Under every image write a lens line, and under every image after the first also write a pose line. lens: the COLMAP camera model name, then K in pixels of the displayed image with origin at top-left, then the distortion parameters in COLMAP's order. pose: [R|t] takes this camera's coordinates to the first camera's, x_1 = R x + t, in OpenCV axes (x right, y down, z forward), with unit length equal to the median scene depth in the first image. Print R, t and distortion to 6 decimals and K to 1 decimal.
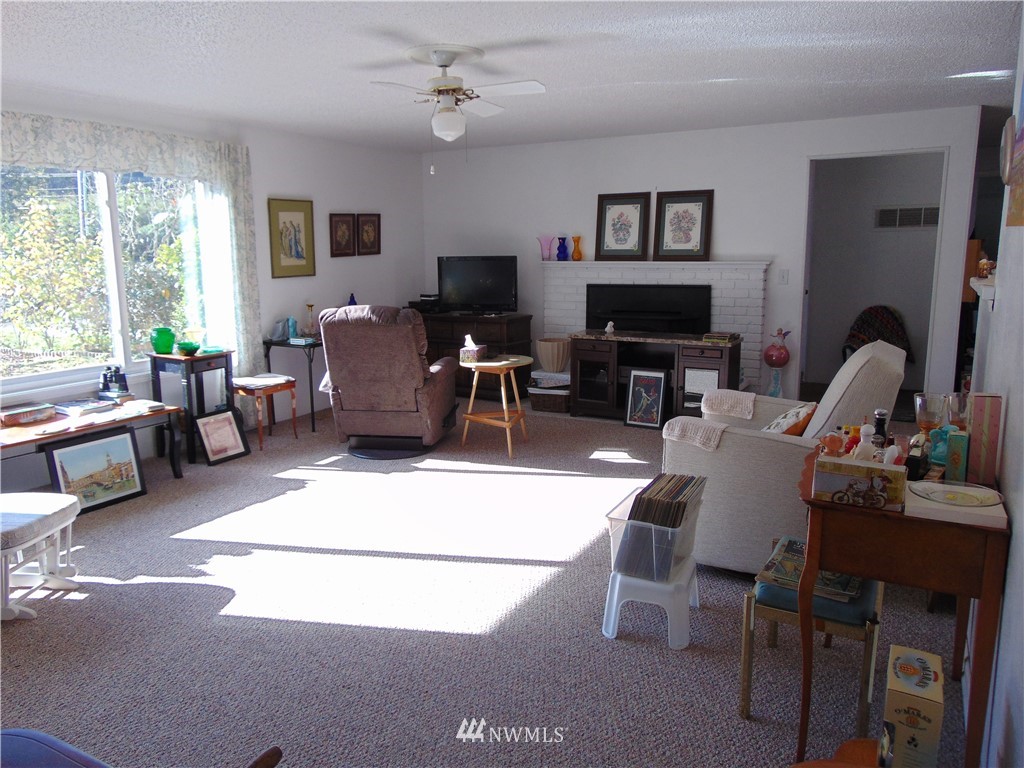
lens RADIAL K [[764.5, 0, 512.6], [0, 764.5, 382.0], [0, 0, 1]] dist [-0.027281, 0.042822]
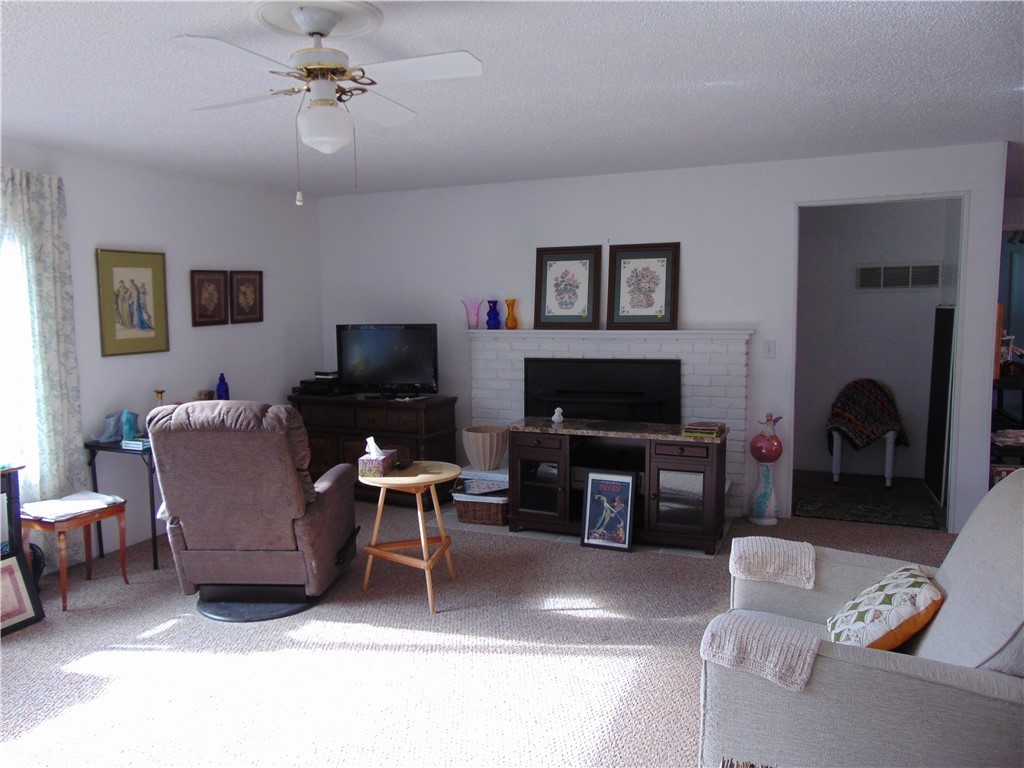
lens RADIAL K [[764.5, 0, 512.0], [0, 764.5, 380.7], [0, 0, 1]] dist [-0.027281, 0.042822]
pose [[0.994556, -0.011241, 0.103592, 0.000450], [0.019204, 0.996908, -0.076192, -0.051938], [-0.102415, 0.077766, 0.991697, 0.247178]]
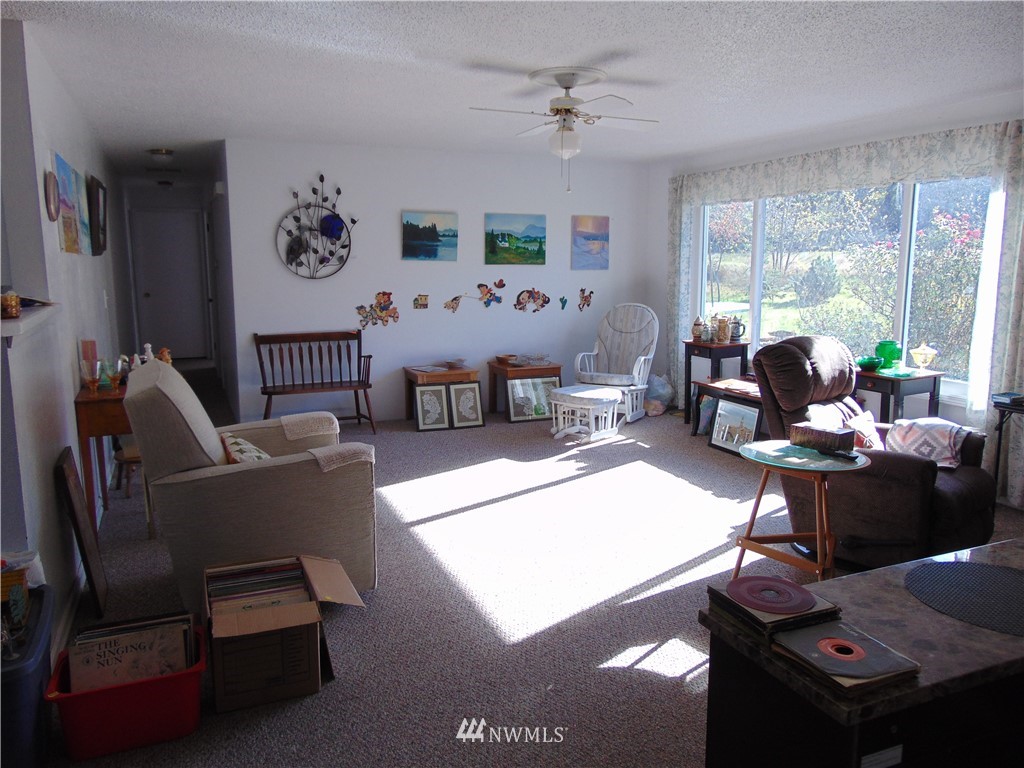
lens RADIAL K [[764.5, 0, 509.6], [0, 764.5, 382.9], [0, 0, 1]] dist [-0.027281, 0.042822]
pose [[-0.610552, 0.133237, -0.780688, 0.506992], [-0.142624, 0.951133, 0.273868, -0.184978], [0.779028, 0.278556, -0.561714, 1.009669]]
